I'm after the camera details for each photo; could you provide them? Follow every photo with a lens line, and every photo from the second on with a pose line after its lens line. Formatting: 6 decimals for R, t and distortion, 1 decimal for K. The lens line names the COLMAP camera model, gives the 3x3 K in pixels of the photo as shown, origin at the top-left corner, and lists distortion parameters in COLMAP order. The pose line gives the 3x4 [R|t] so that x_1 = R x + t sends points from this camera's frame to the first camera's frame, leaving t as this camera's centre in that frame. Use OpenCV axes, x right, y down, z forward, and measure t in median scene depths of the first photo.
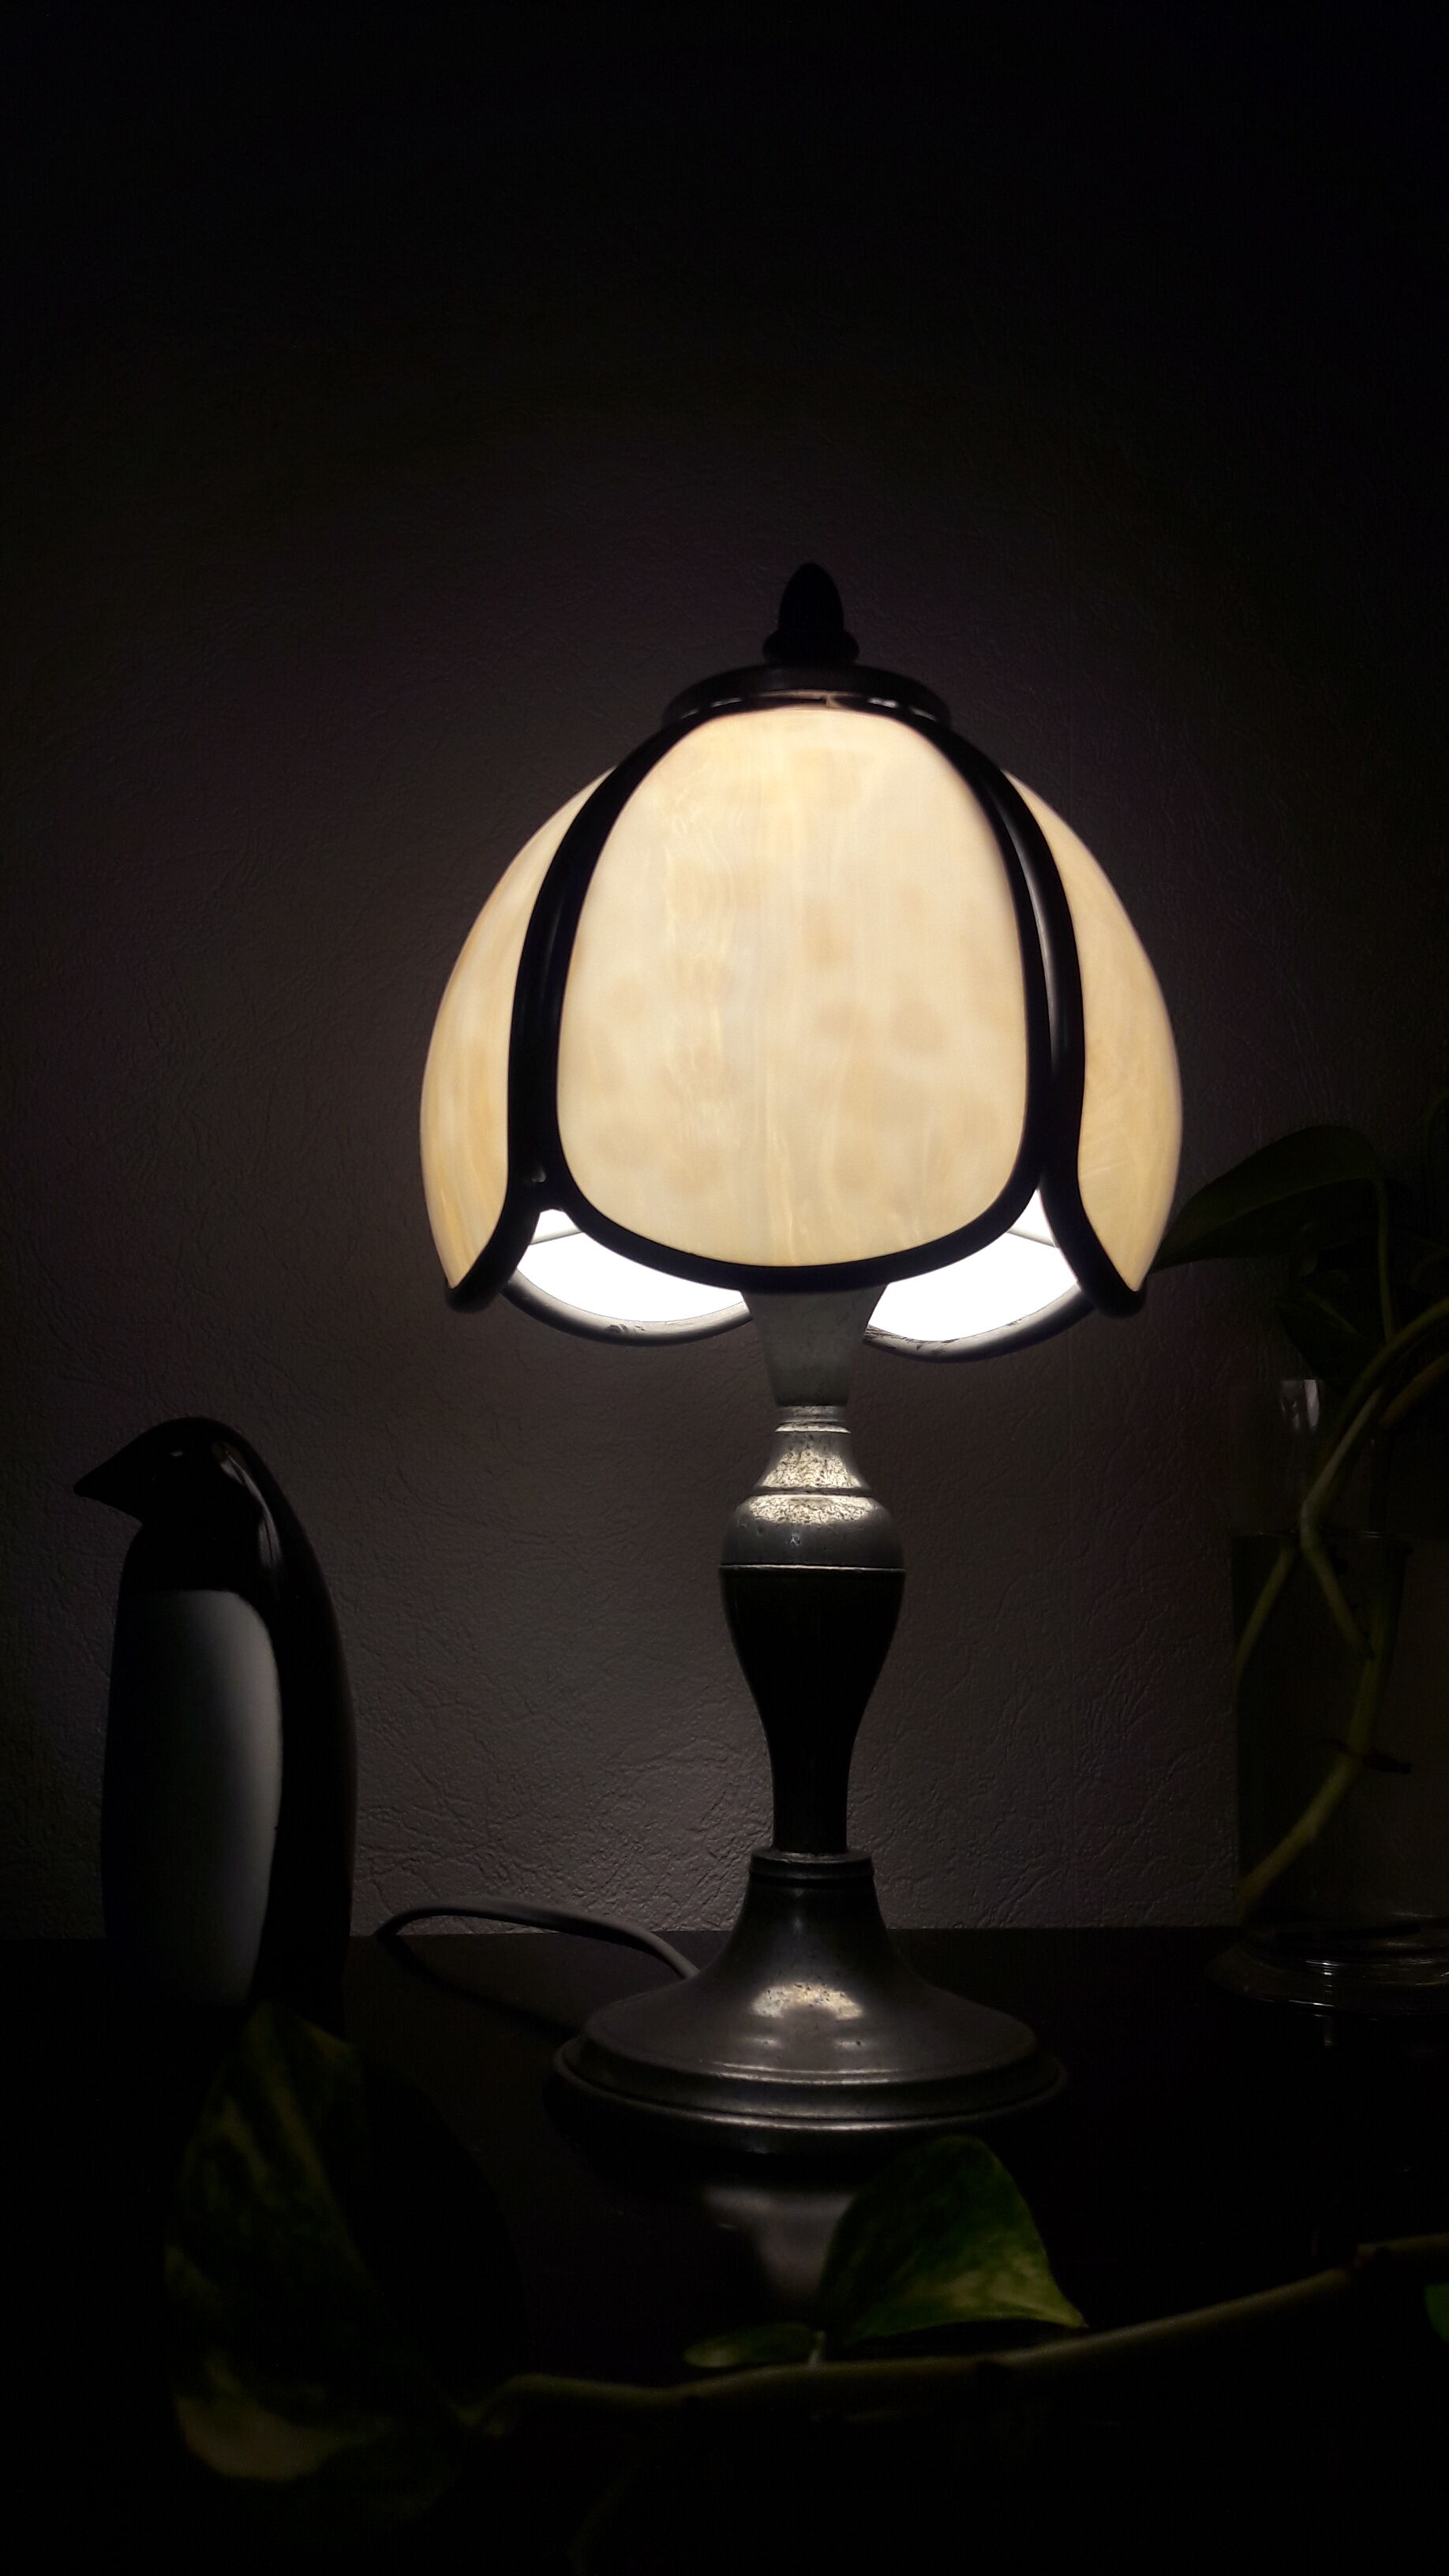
lens RADIAL K [[2134.5, 0, 718.3], [0, 2134.5, 1268.8], [0, 0, 1]] dist [0.109360, -0.167841]
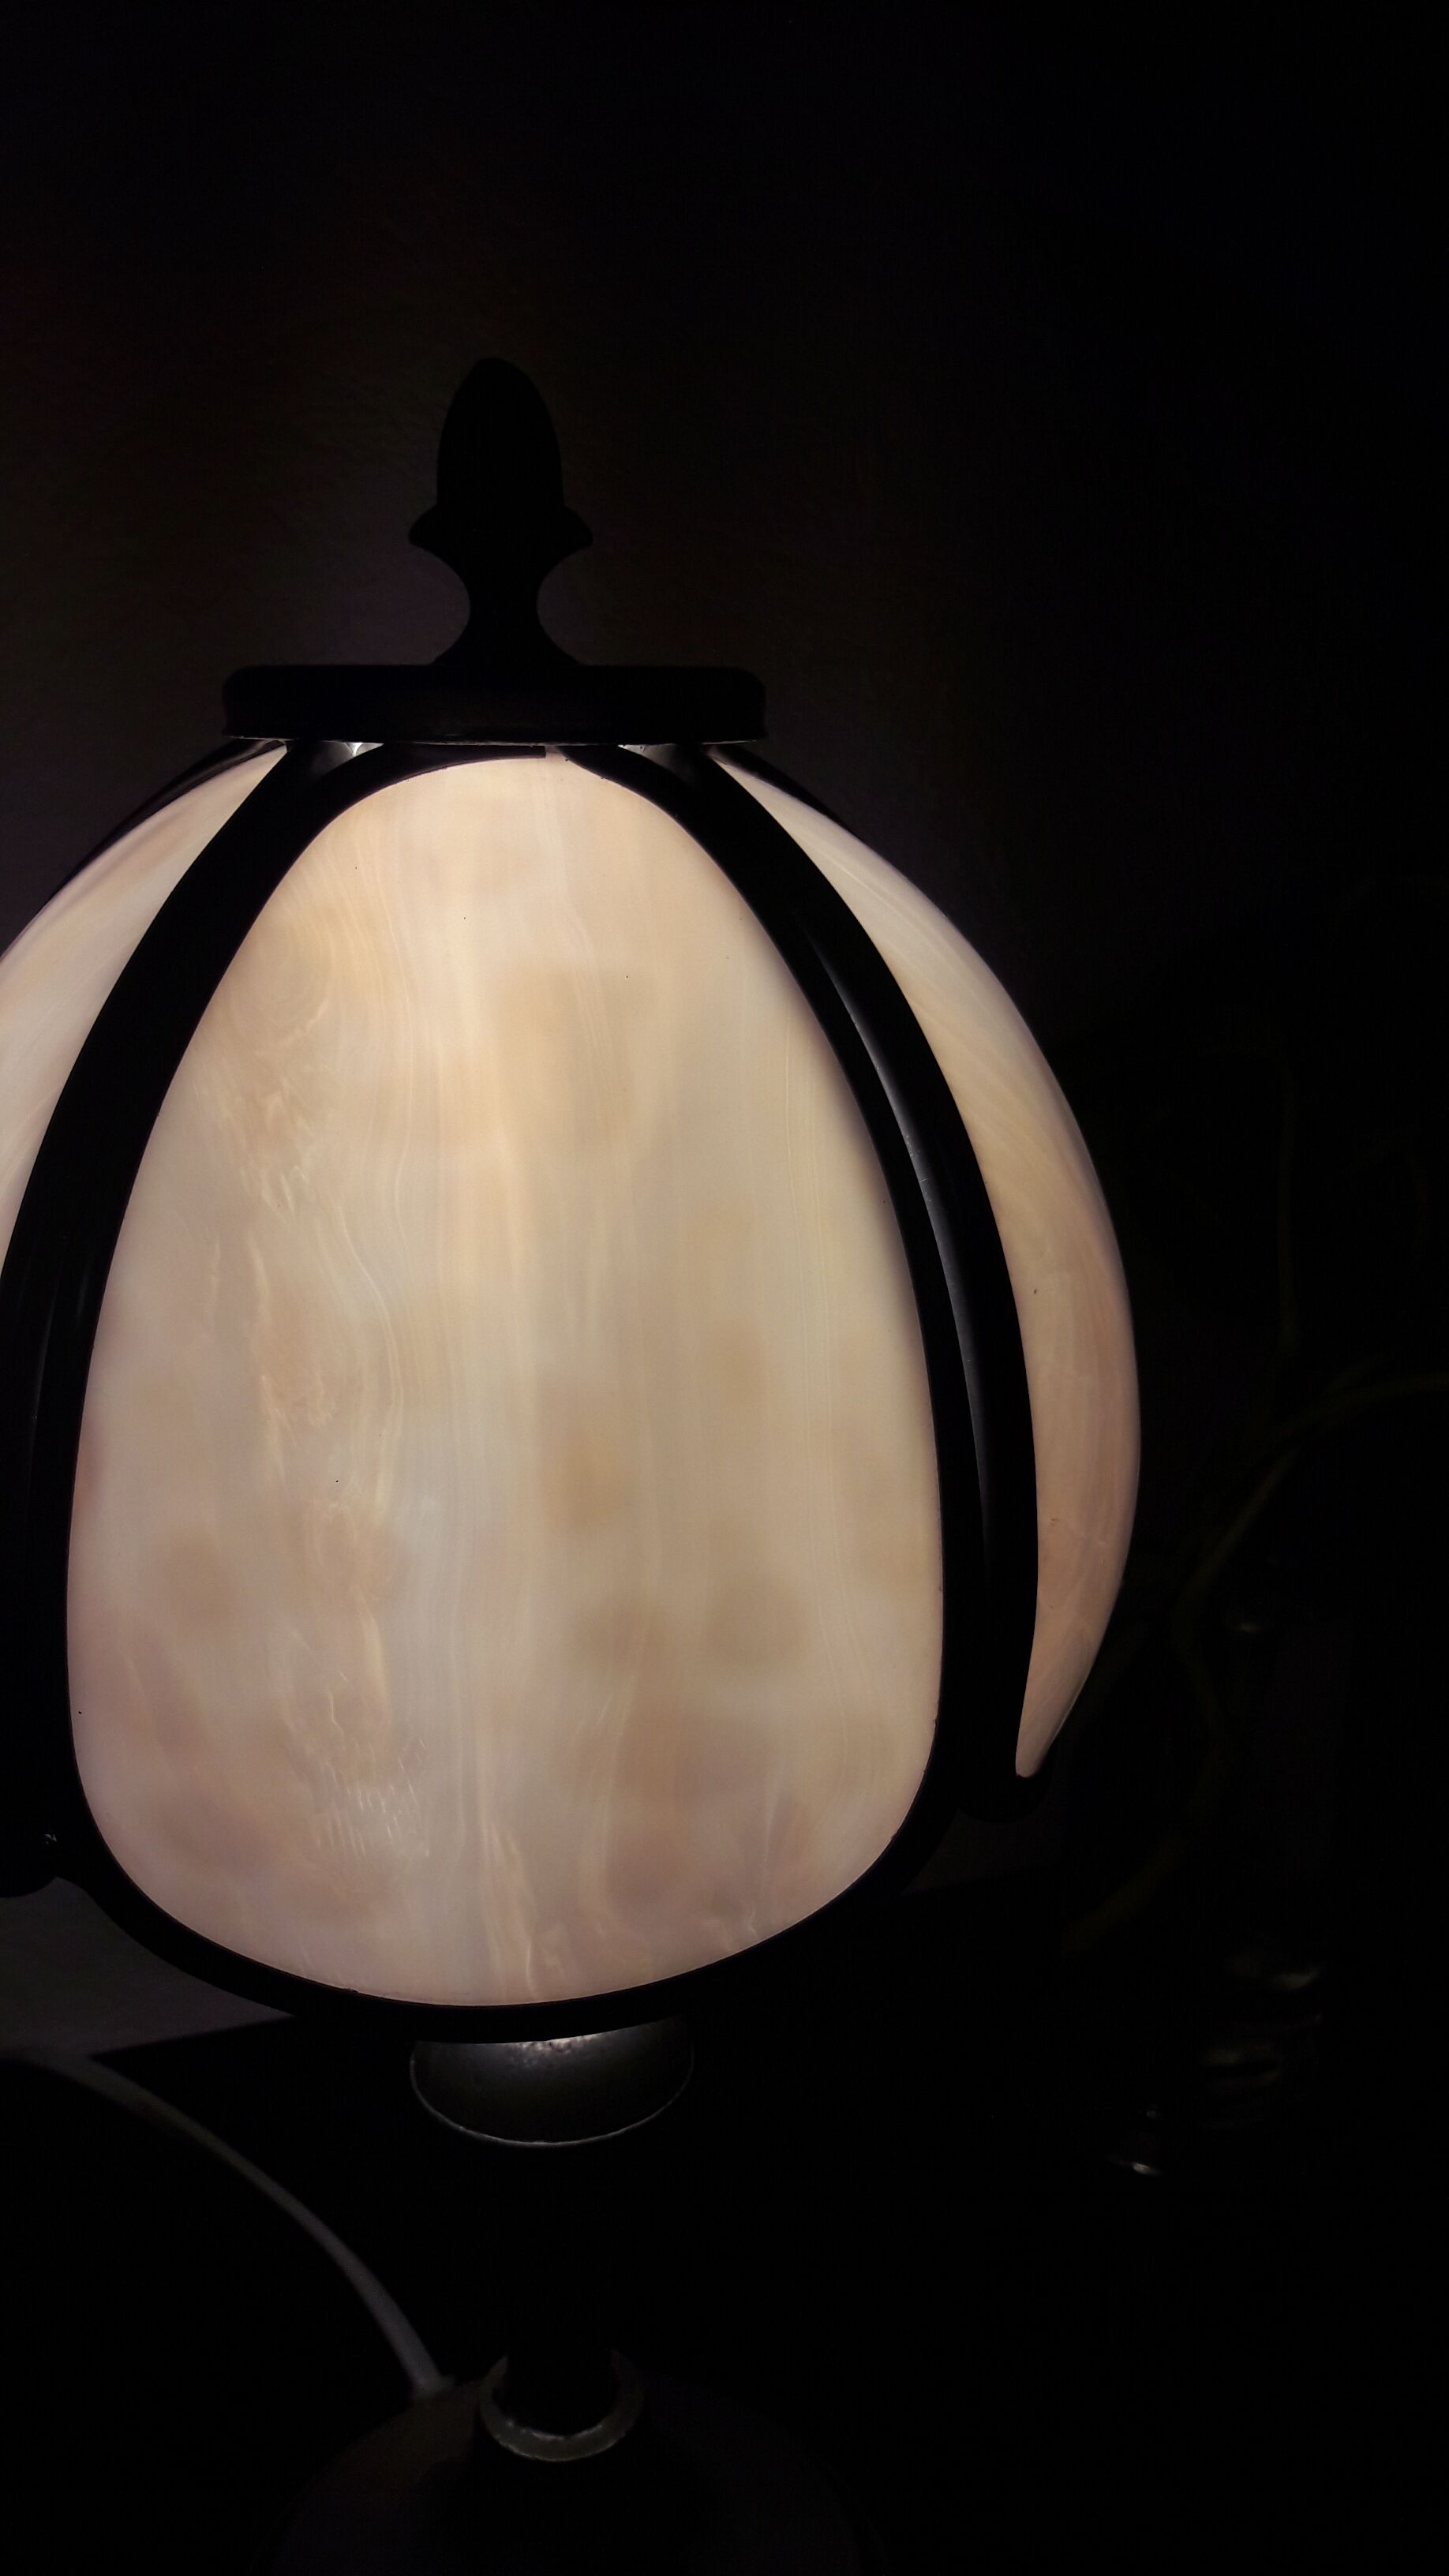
lens RADIAL K [[2134.5, 0, 738.4], [0, 2134.5, 1274.0], [0, 0, 1]] dist [0.109360, -0.167841]
pose [[0.986058, -0.053270, 0.157644, 0.007968], [-0.008453, 0.930115, 0.367172, -0.359109], [-0.166186, -0.363386, 0.916697, 0.491081]]
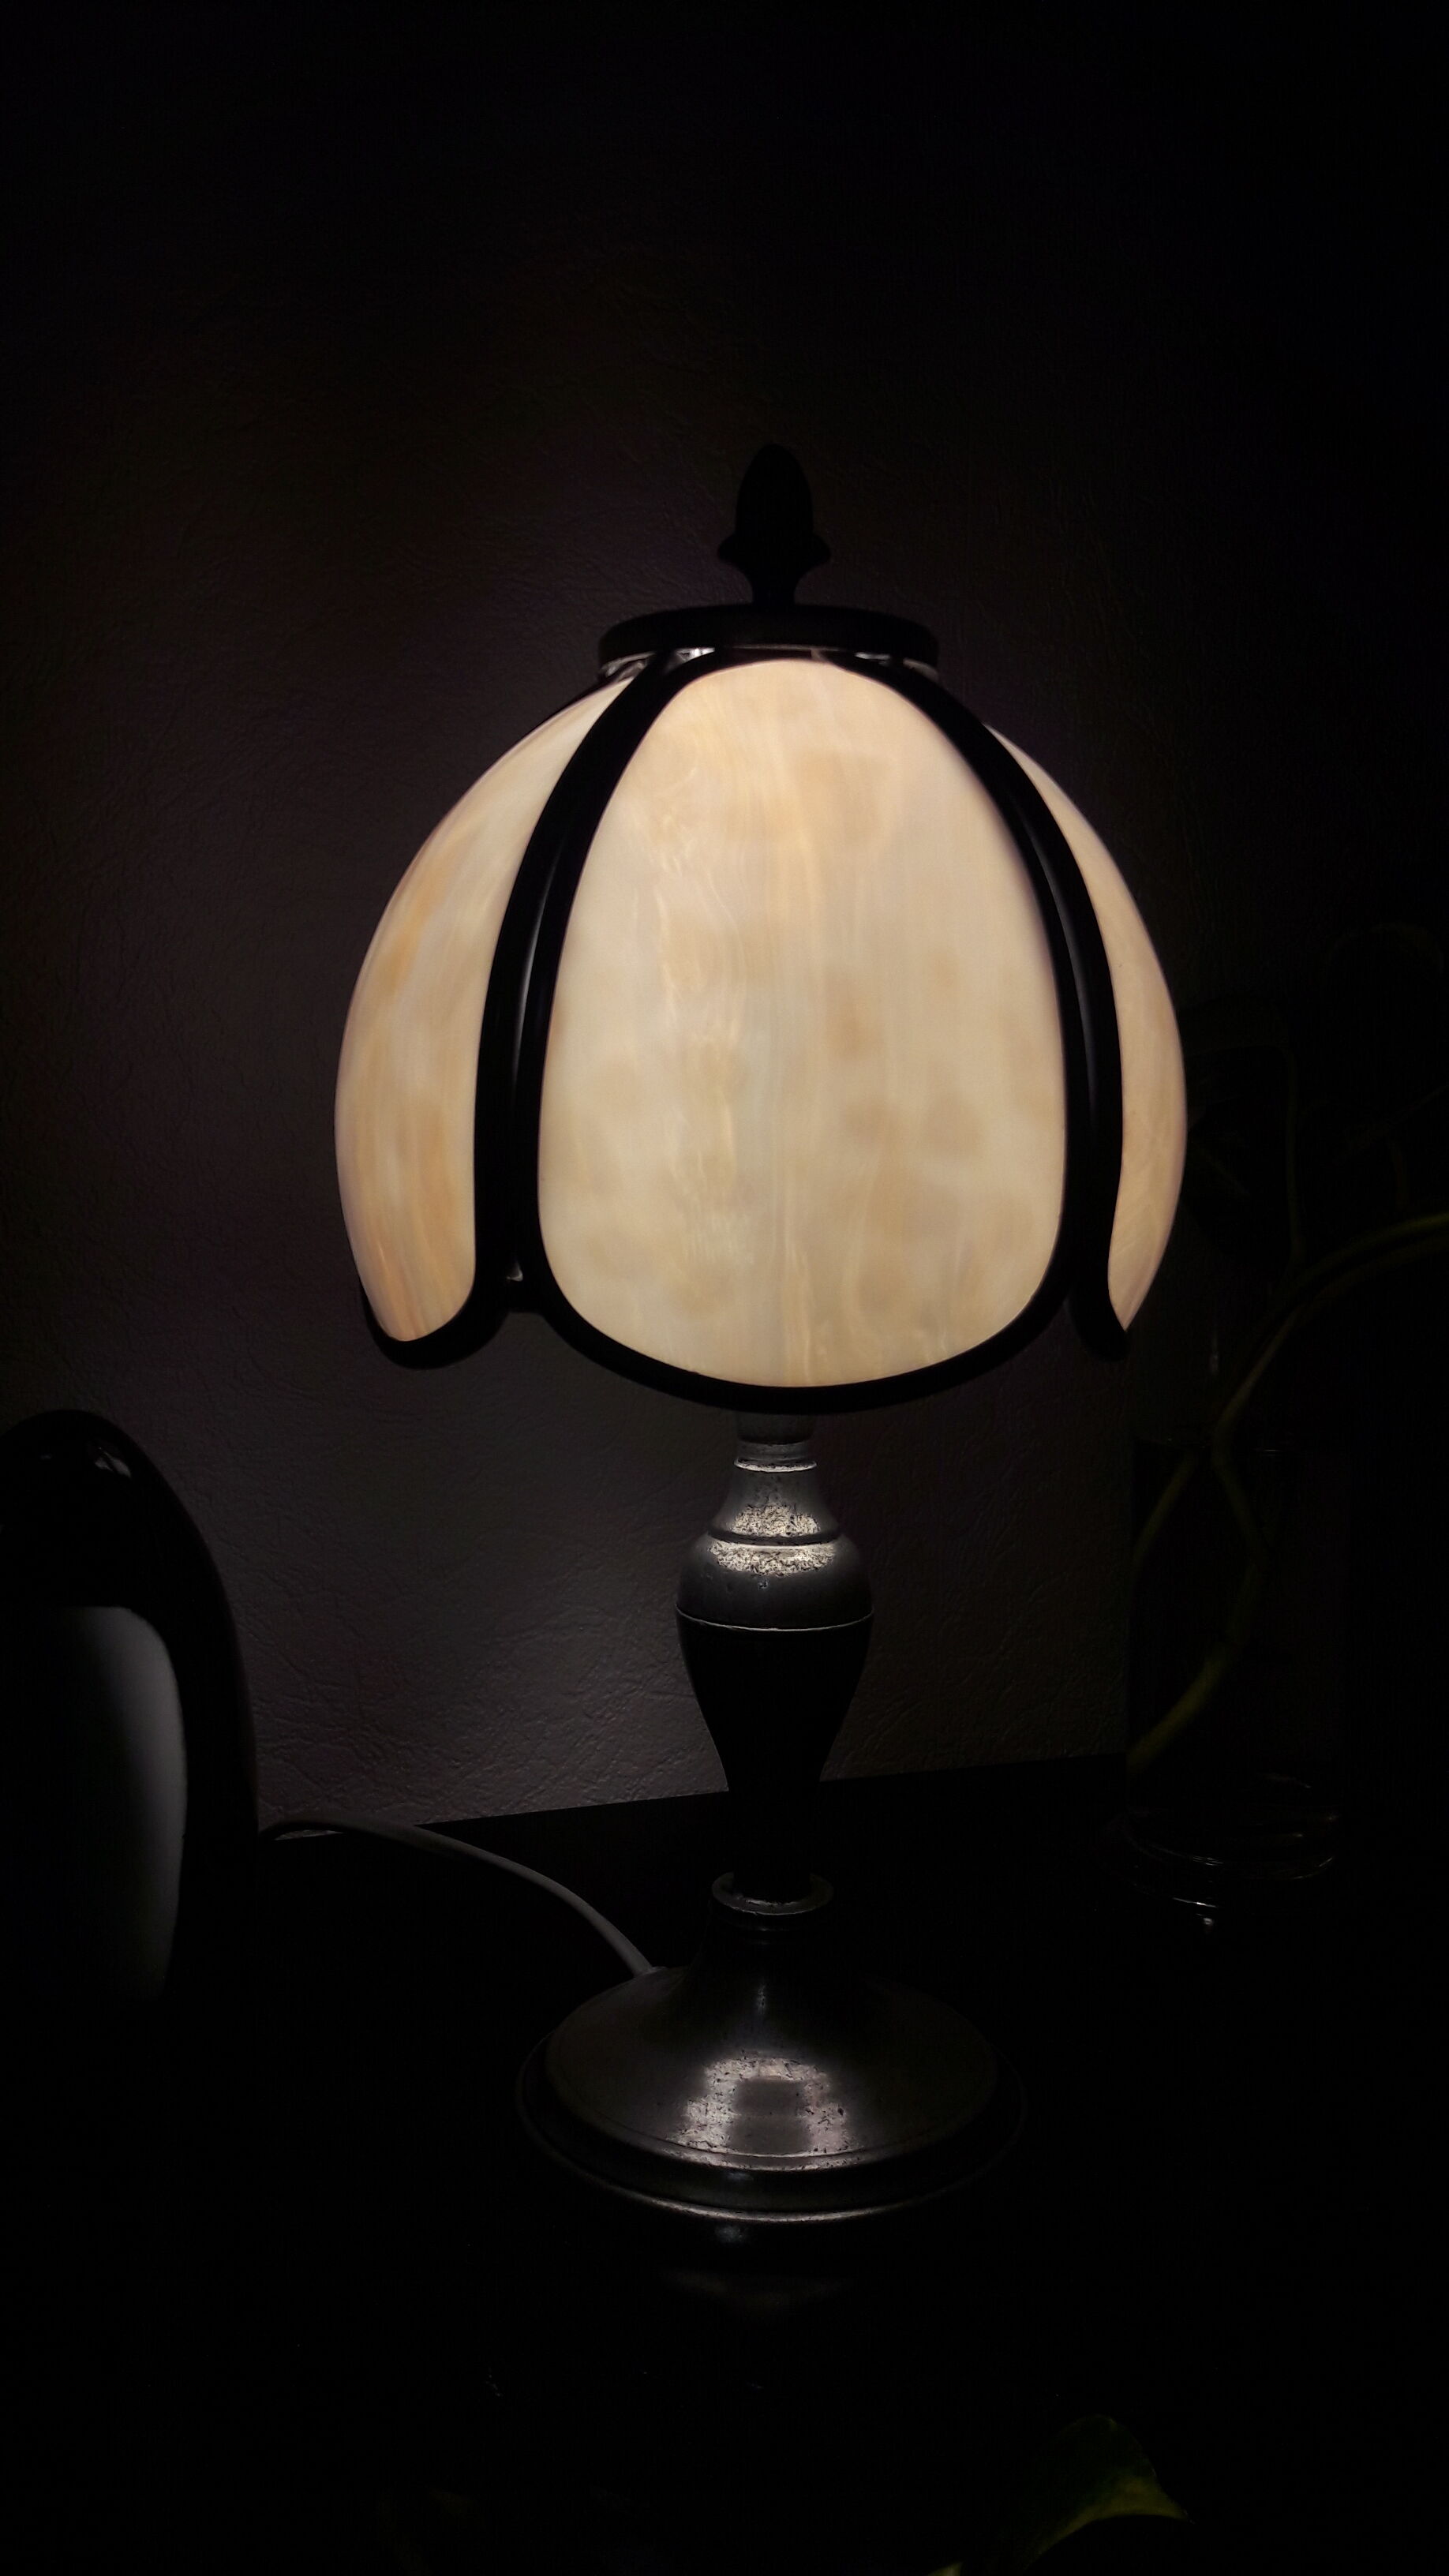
lens RADIAL K [[2134.5, 0, 738.1], [0, 2134.5, 1314.5], [0, 0, 1]] dist [0.109360, -0.167841]
pose [[0.989280, -0.021658, 0.144415, -0.113911], [-0.013741, 0.970745, 0.239719, -0.227128], [-0.145382, -0.239133, 0.960041, 0.129161]]
